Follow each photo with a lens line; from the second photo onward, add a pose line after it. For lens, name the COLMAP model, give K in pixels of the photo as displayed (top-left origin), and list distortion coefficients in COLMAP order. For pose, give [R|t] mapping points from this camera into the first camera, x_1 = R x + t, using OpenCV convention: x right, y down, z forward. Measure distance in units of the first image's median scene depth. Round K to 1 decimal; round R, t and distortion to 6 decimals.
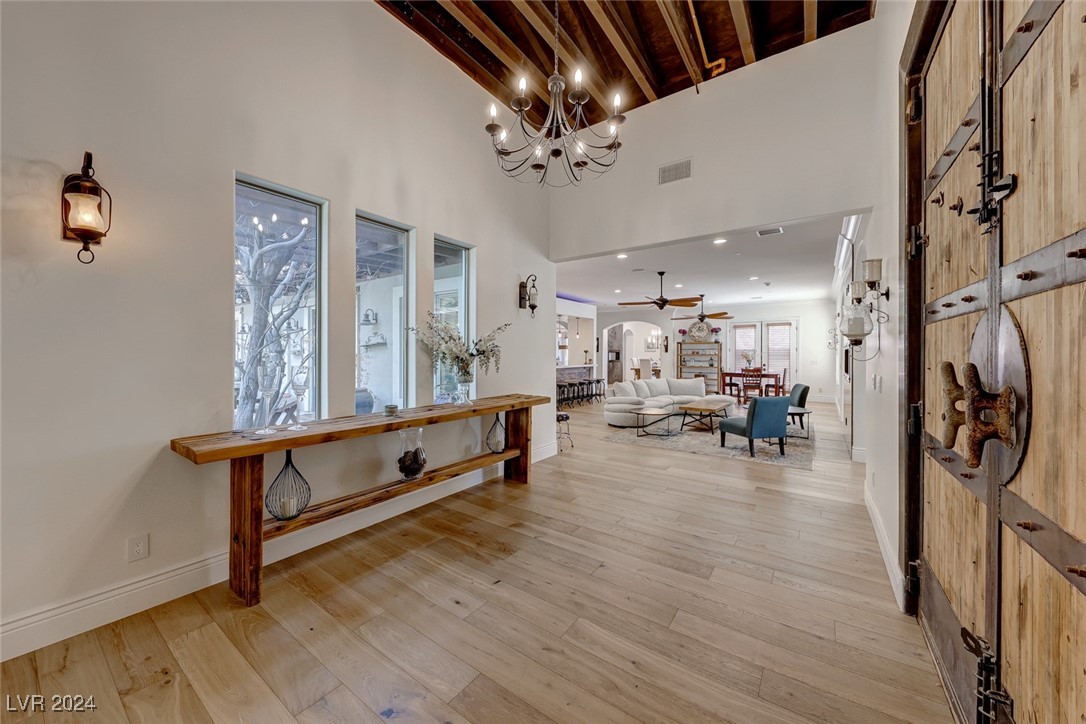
lens RADIAL K [[383.3, 0, 542.7], [0, 383.3, 355.5], [0, 0, 1]] dist [-0.007954, -0.001021]
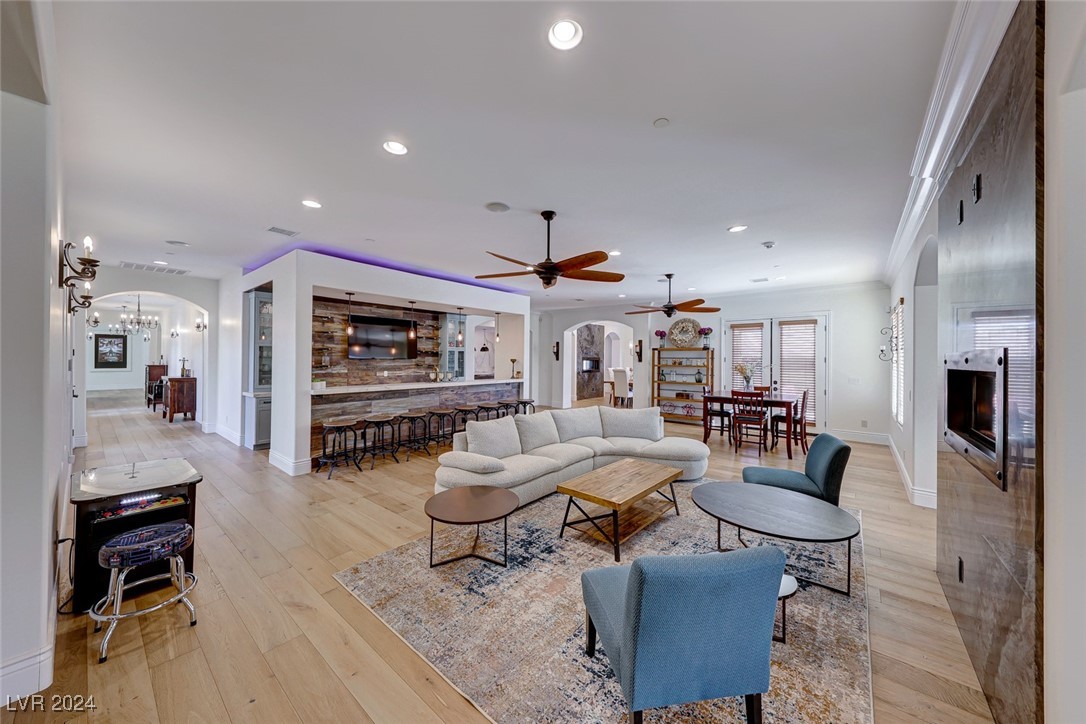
lens RADIAL K [[383.3, 0, 534.5], [0, 383.3, 357.0], [0, 0, 1]] dist [-0.007954, -0.001021]
pose [[0.997647, 0.006956, -0.068203, 0.207411], [-0.007643, 0.999923, -0.009805, -0.010753], [0.068130, 0.010303, 0.997623, 0.305510]]
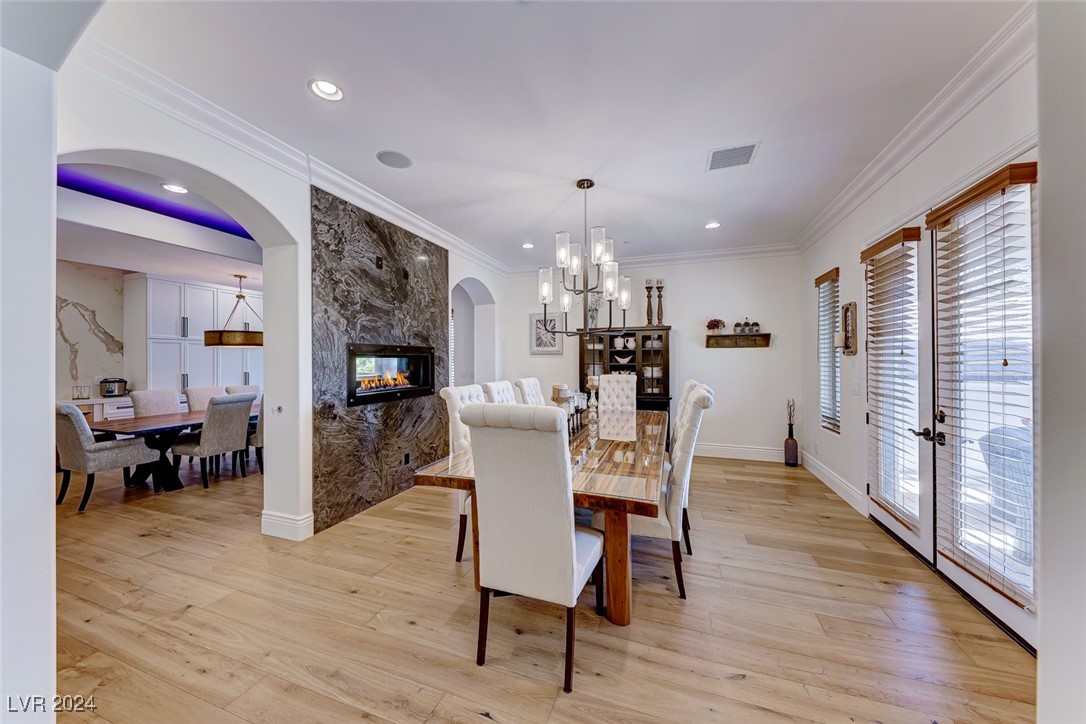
lens RADIAL K [[383.3, 0, 539.9], [0, 383.3, 358.8], [0, 0, 1]] dist [-0.007954, -0.001021]
pose [[0.960297, -0.007096, 0.278891, 0.333851], [0.008655, 0.999953, -0.004357, -0.008203], [-0.278847, 0.006598, 0.960313, 1.187343]]
